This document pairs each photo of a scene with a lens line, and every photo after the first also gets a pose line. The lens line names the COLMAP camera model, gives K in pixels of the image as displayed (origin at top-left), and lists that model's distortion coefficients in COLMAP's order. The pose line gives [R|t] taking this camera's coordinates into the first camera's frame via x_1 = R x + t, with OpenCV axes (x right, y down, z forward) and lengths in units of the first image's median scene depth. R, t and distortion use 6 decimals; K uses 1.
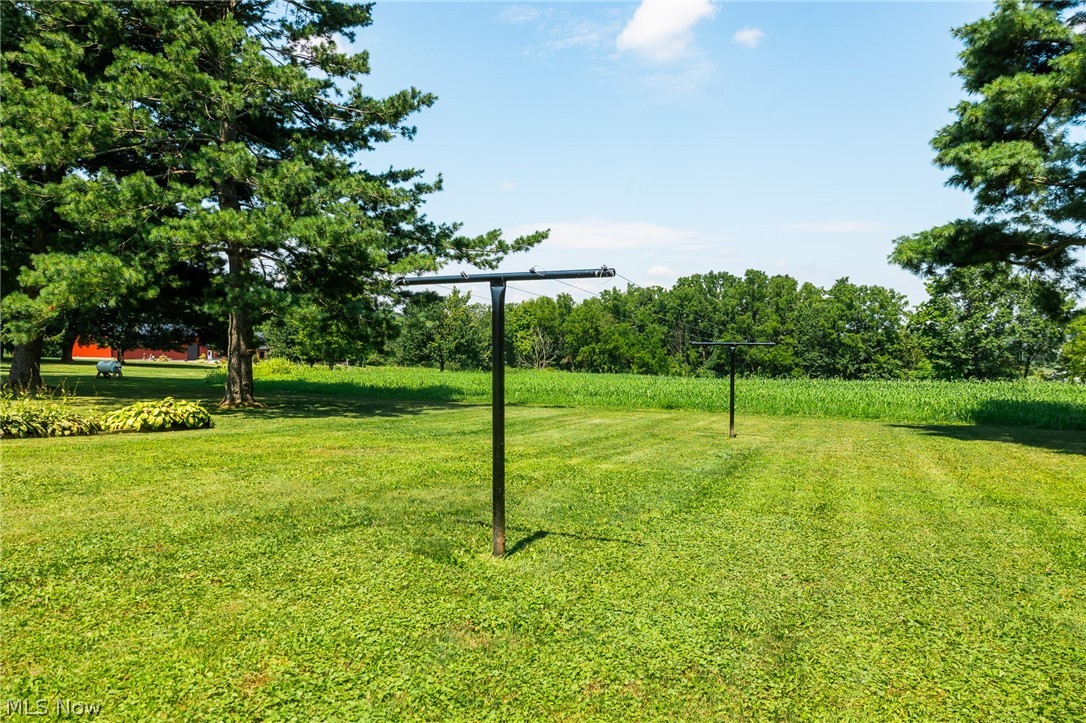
lens RADIAL K [[734.6, 0, 535.0], [0, 734.6, 362.1], [0, 0, 1]] dist [0.008923, 0.000811]
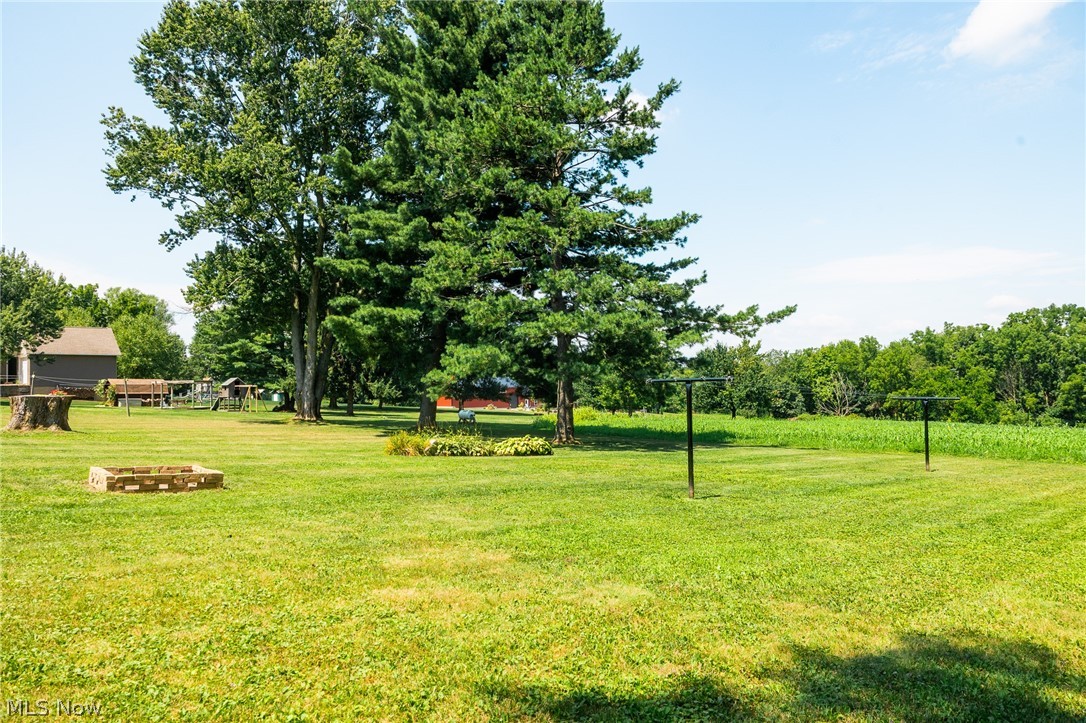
lens RADIAL K [[734.6, 0, 539.9], [0, 734.6, 364.0], [0, 0, 1]] dist [0.008923, 0.000811]
pose [[0.916991, -0.032674, -0.397568, 0.132347], [0.008084, 0.997957, -0.063373, -0.004293], [0.398826, 0.054899, 0.915382, -0.363781]]
